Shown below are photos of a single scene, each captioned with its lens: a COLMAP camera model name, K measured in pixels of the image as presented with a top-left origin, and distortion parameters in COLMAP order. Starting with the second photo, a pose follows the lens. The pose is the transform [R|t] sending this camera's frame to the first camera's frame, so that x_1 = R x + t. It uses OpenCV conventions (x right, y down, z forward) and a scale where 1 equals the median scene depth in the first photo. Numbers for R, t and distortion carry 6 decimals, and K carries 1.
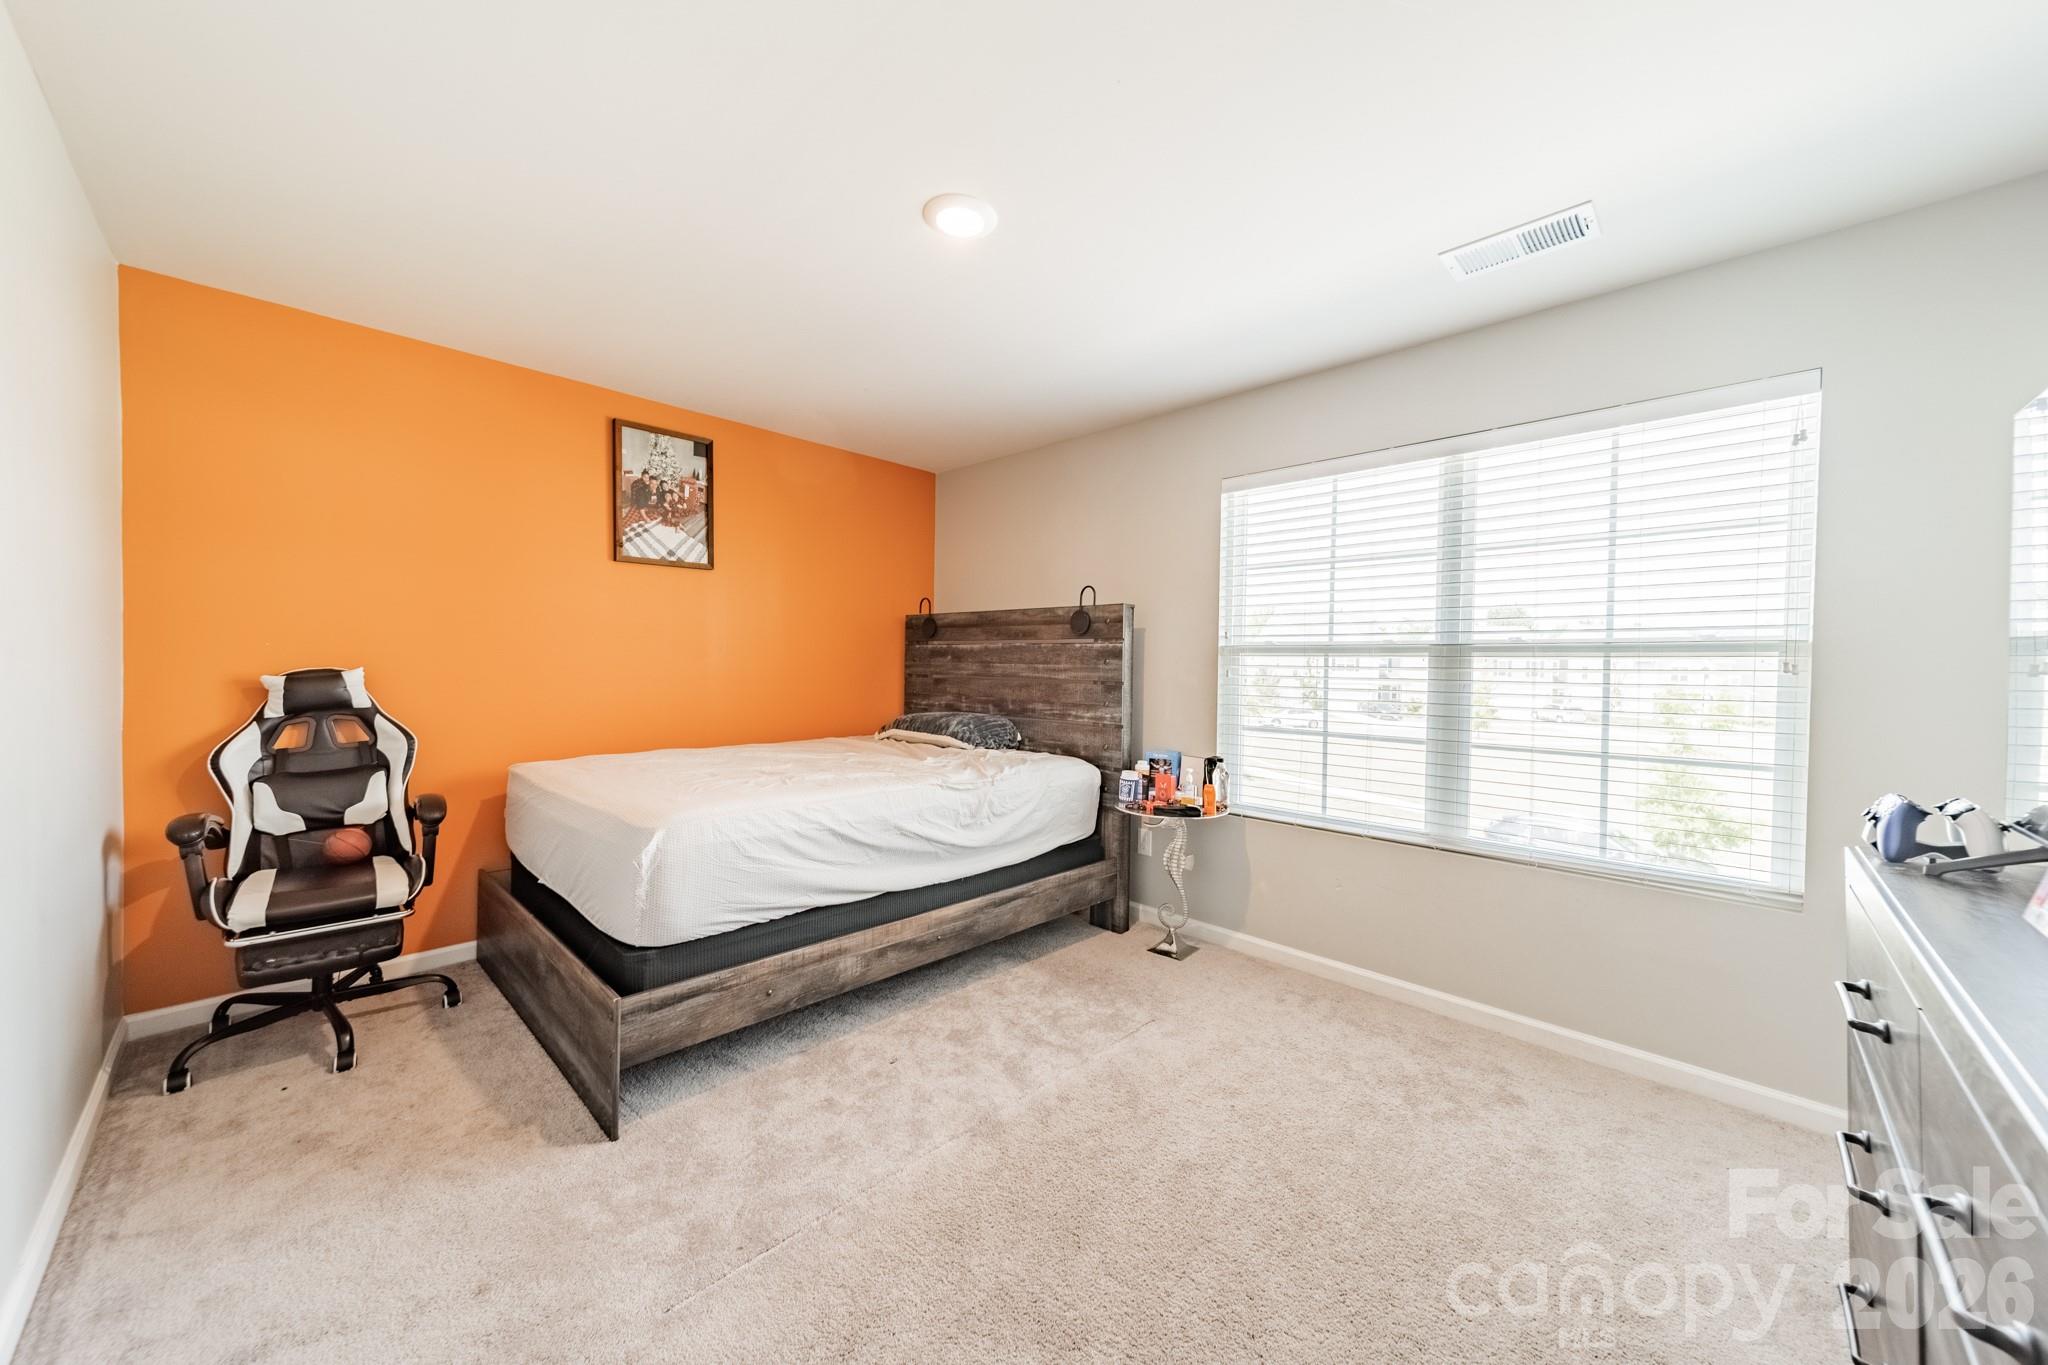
lens RADIAL K [[723.3, 0, 1029.8], [0, 723.3, 674.1], [0, 0, 1]] dist [0.008880, -0.000093]
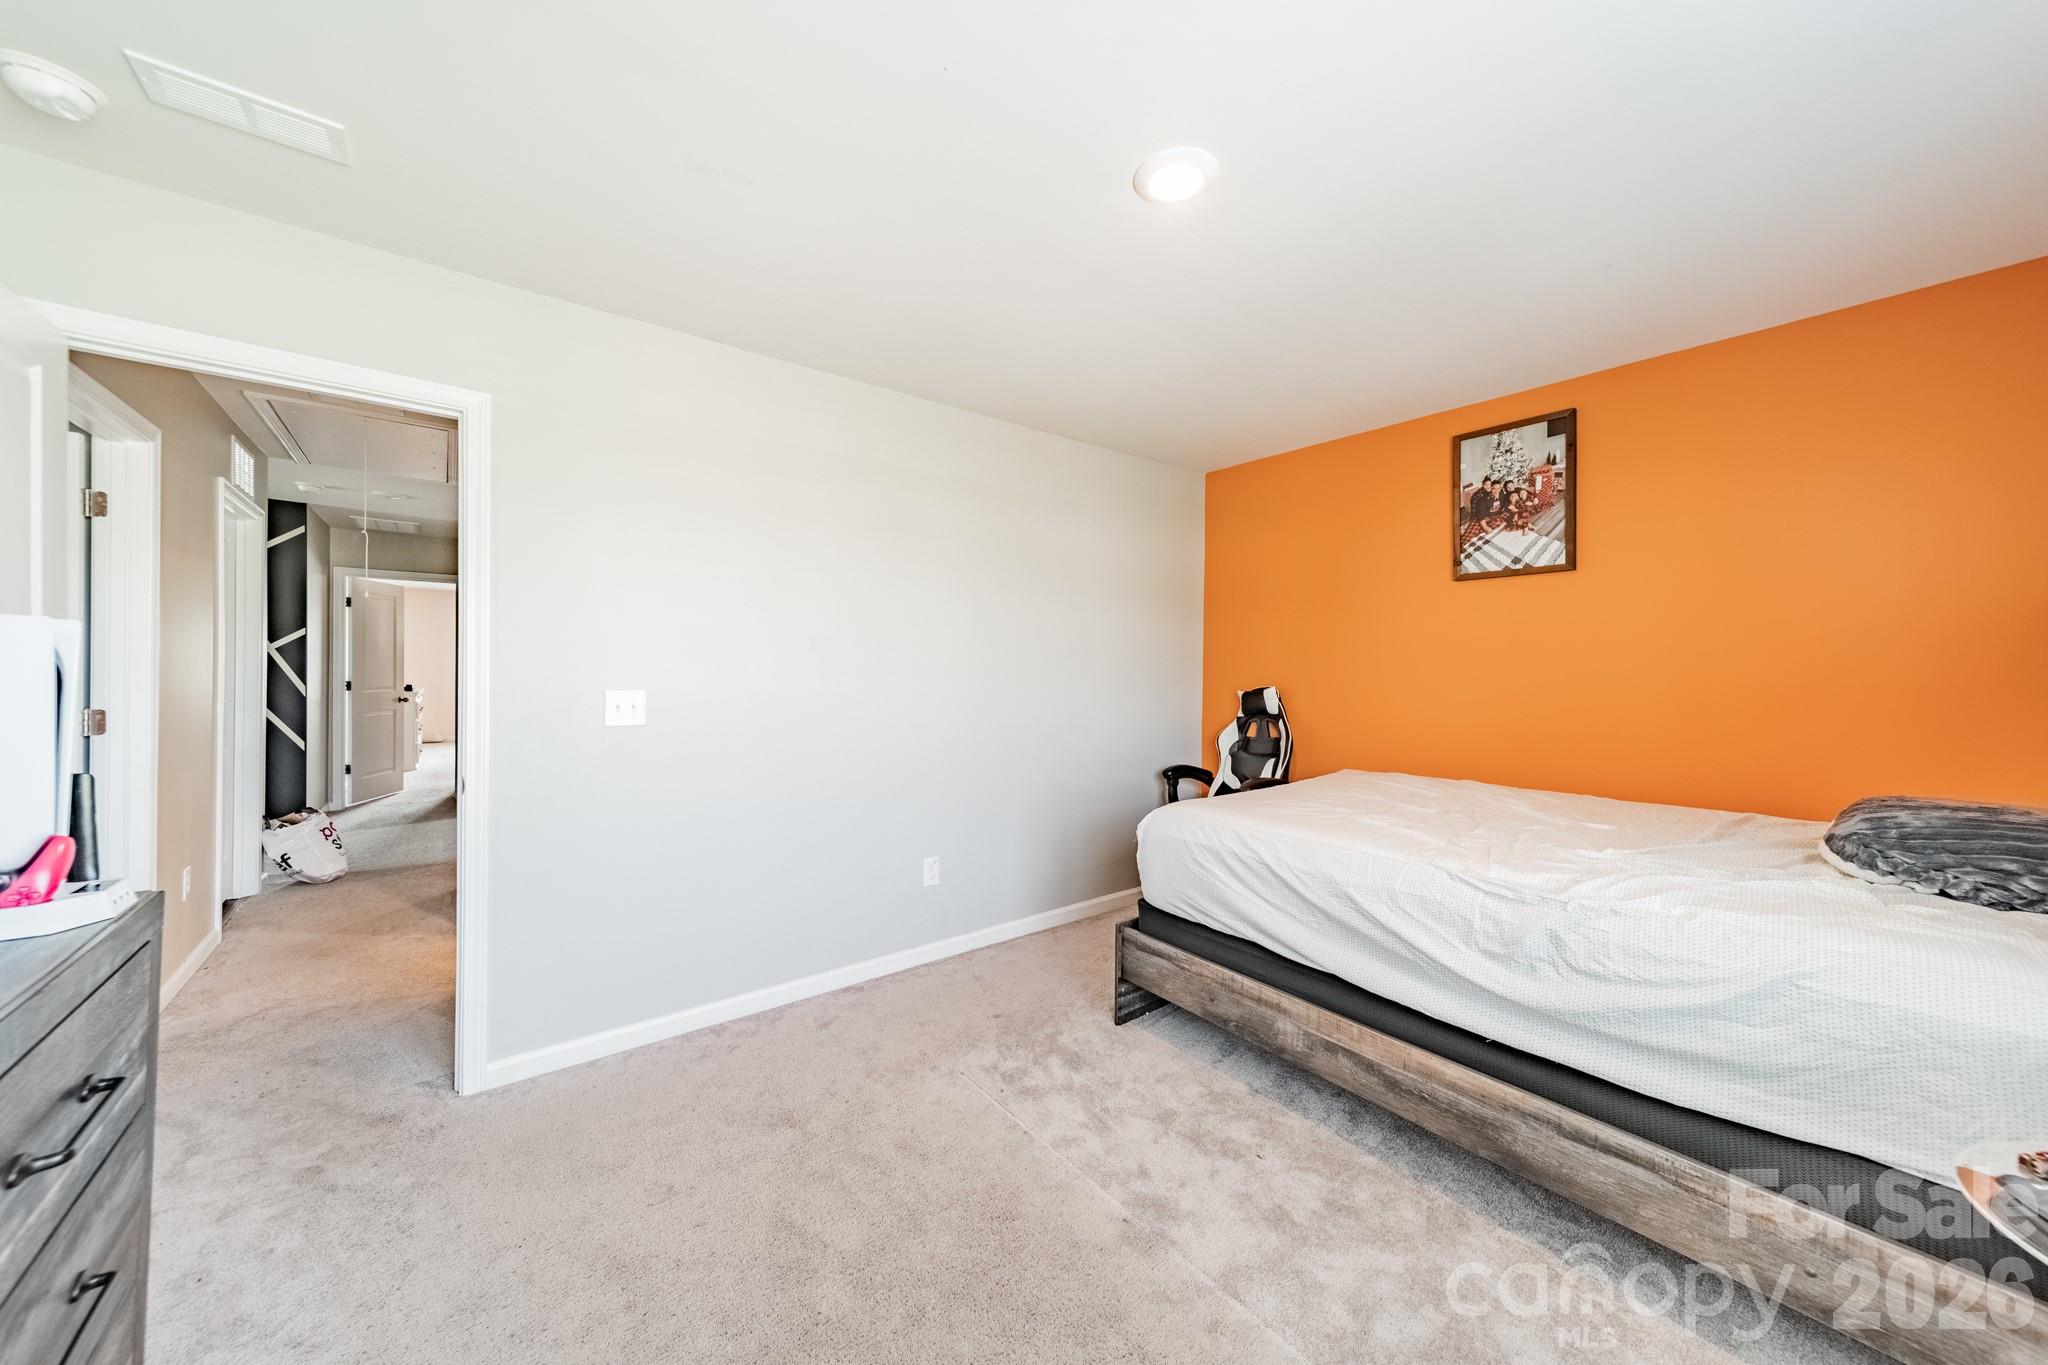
lens RADIAL K [[723.3, 0, 1029.8], [0, 723.3, 674.1], [0, 0, 1]] dist [0.008880, -0.000093]
pose [[-0.131186, -0.008797, -0.991319, 0.464484], [-0.025480, 0.999660, -0.005499, -0.010837], [0.991030, 0.024538, -0.131366, 0.557995]]
